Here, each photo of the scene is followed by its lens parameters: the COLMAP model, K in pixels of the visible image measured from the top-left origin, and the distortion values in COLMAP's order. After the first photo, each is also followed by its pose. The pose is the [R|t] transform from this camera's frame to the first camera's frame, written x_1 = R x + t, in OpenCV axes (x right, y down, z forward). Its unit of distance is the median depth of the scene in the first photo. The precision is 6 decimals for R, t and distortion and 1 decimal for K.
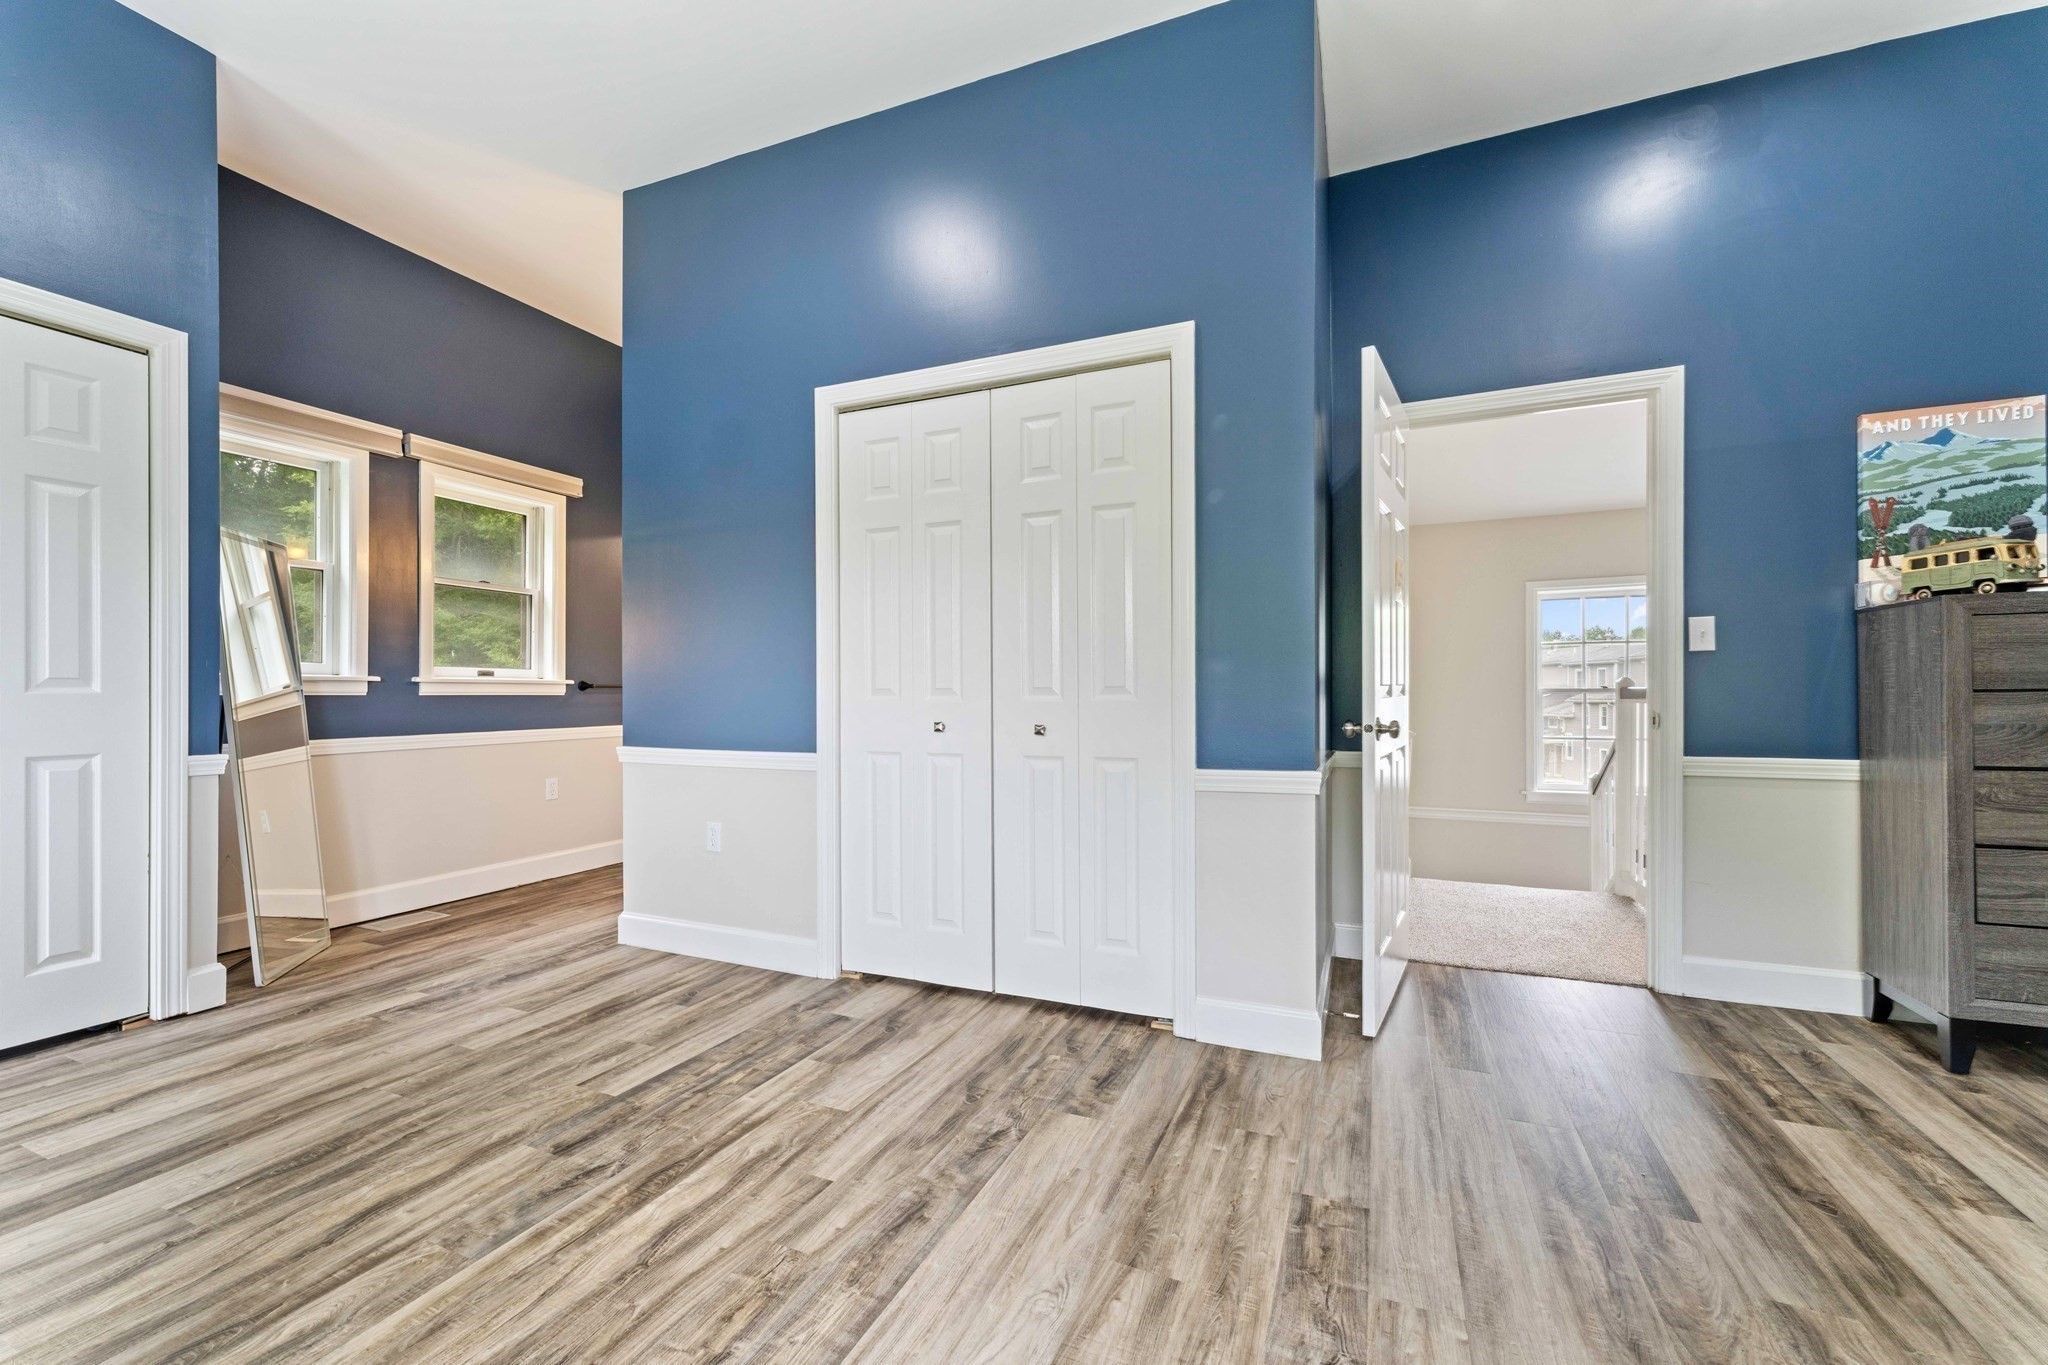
lens RADIAL K [[826.0, 0, 1024.0], [0, 826.0, 682.5], [0, 0, 1]] dist [0.002801, -0.000042]
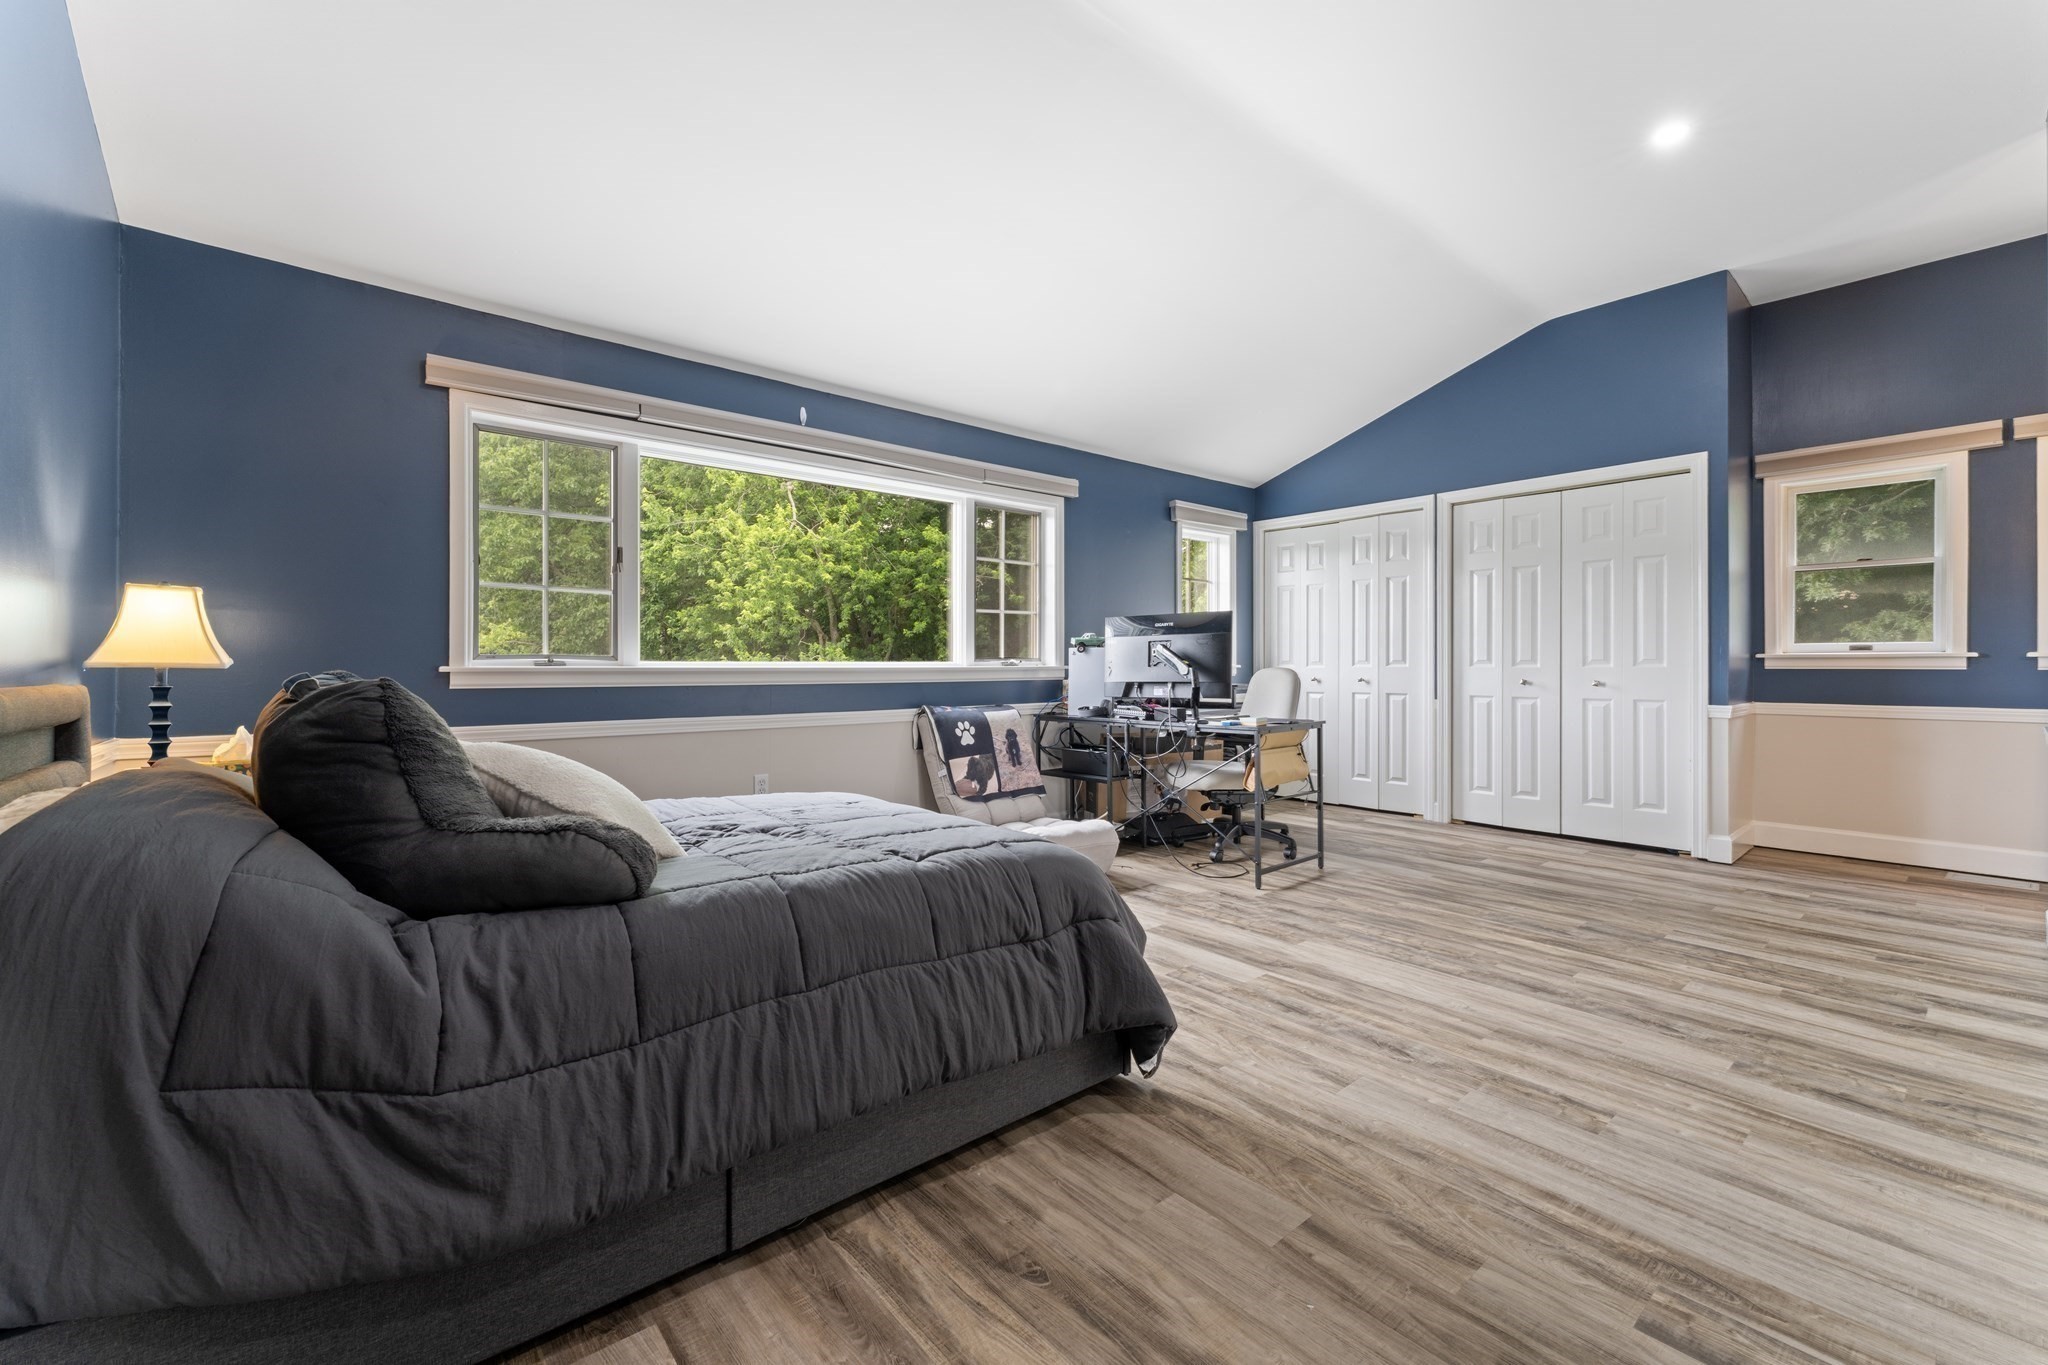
lens RADIAL K [[837.4, 0, 1021.3], [0, 837.4, 670.9], [0, 0, 1]] dist [0.007166, 0.000041]
pose [[-0.440030, 0.006343, -0.897961, 1.612107], [0.008988, 0.999956, 0.002659, 0.005513], [0.897938, -0.006901, -0.440067, 0.738517]]
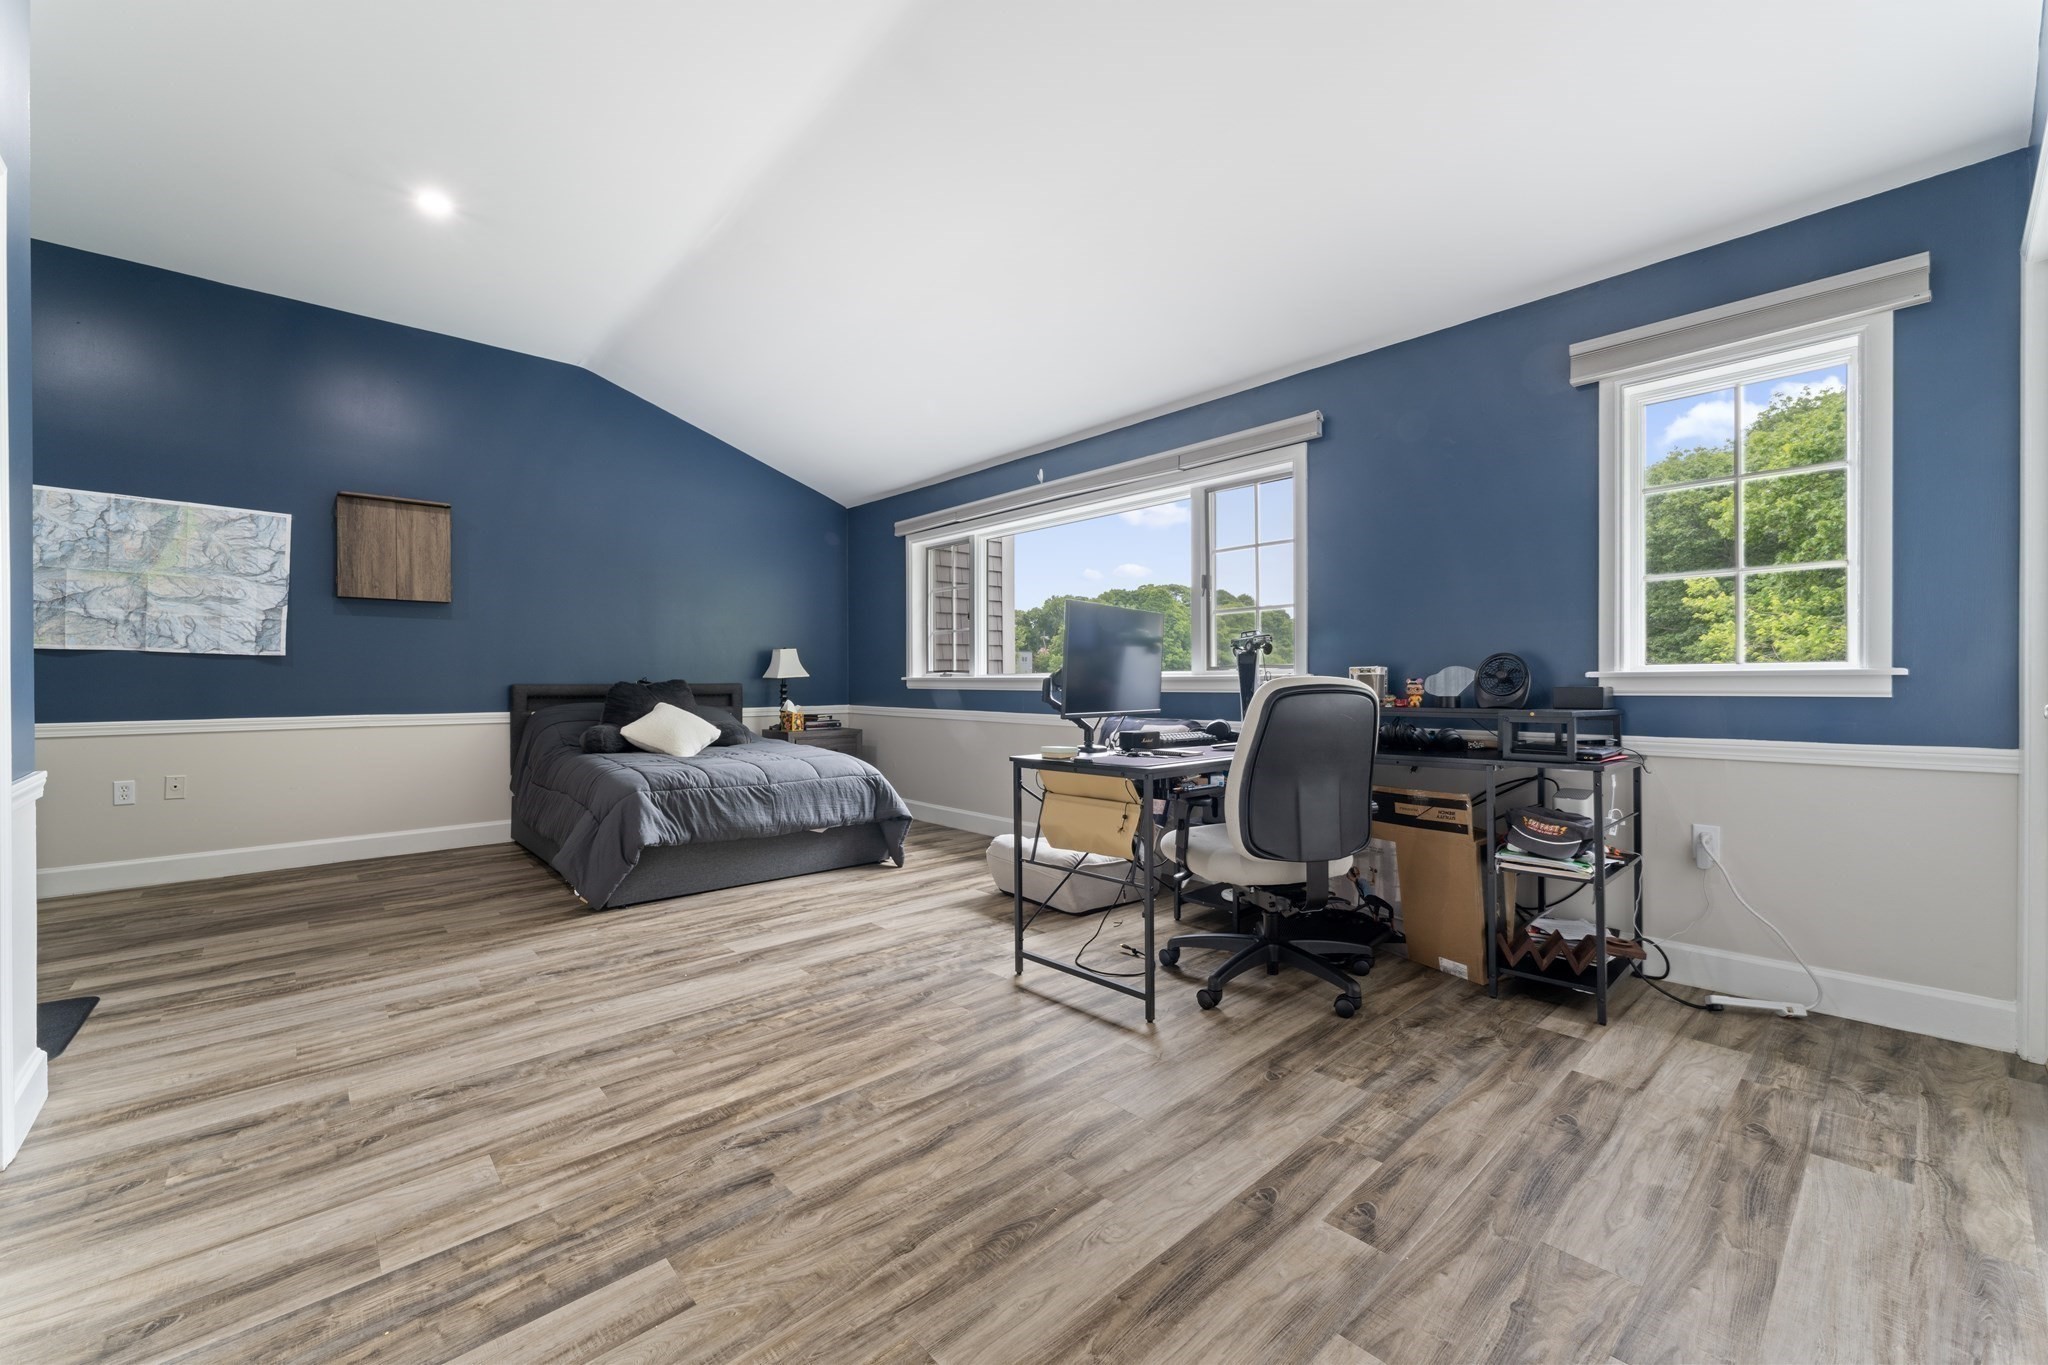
lens RADIAL K [[826.0, 0, 1024.0], [0, 826.0, 682.5], [0, 0, 1]] dist [0.002801, -0.000042]
pose [[-0.908941, 0.002415, 0.416917, -1.237976], [0.001294, 0.999995, -0.002972, 0.023575], [-0.416922, -0.002162, -0.908940, 1.764501]]
